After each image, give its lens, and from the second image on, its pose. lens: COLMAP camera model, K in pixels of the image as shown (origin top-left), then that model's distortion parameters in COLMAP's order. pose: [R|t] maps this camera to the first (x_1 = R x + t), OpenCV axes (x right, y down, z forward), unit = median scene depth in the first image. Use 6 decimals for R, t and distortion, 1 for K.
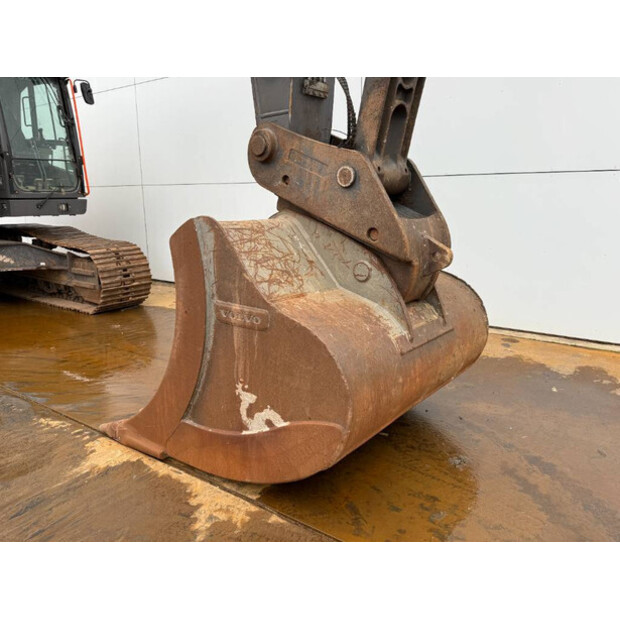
lens RADIAL K [[524.7, 0, 310.0], [0, 524.7, 310.0], [0, 0, 1]] dist [0.107097, -0.237286]
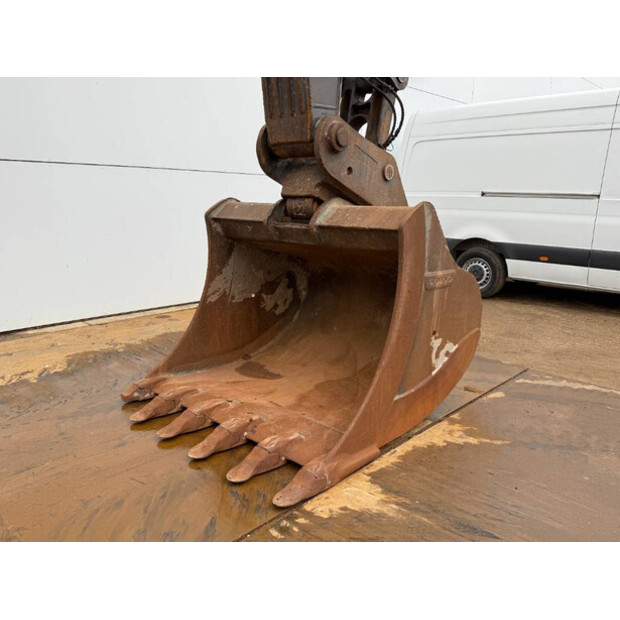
lens RADIAL K [[520.6, 0, 312.9], [0, 520.6, 310.6], [0, 0, 1]] dist [0.113793, -0.213945]
pose [[0.089264, -0.201762, 0.975358, -1.244816], [0.188045, 0.965070, 0.182424, -0.182062], [-0.978096, 0.167128, 0.124087, 1.014613]]
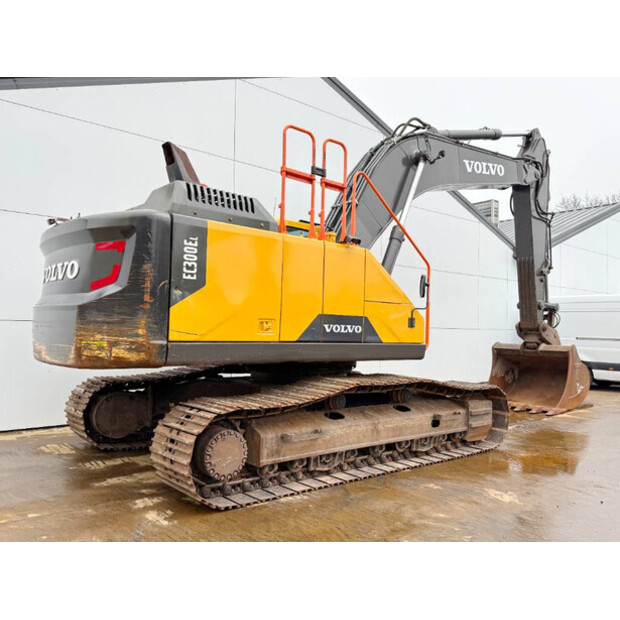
lens RADIAL K [[573.0, 0, 308.9], [0, 573.0, 299.3], [0, 0, 1]] dist [0.010463, 0.003496]
pose [[0.175370, 0.053011, 0.983074, -4.788006], [0.182481, 0.979496, -0.085370, -0.486690], [-0.967443, 0.194363, 0.162101, 2.045955]]
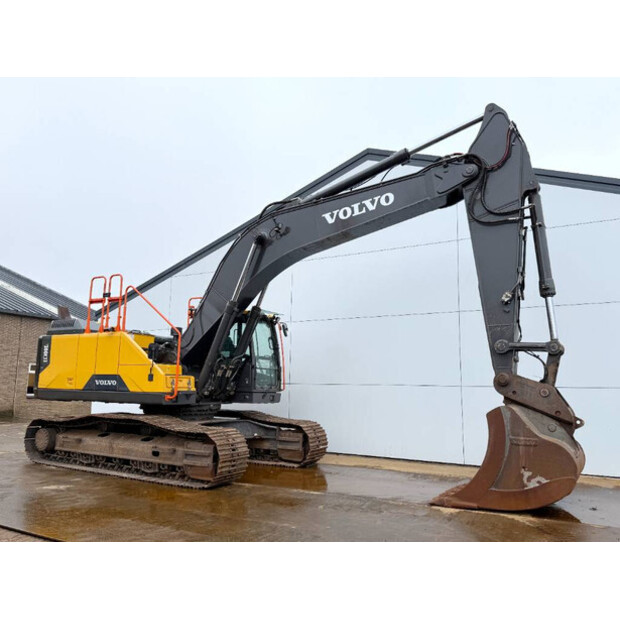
lens RADIAL K [[520.6, 0, 312.9], [0, 520.6, 310.6], [0, 0, 1]] dist [0.113793, -0.213945]
pose [[0.993014, 0.036656, 0.112158, -1.389201], [0.004950, 0.936744, -0.349980, 0.293923], [-0.117892, 0.348090, 0.930019, -1.508566]]
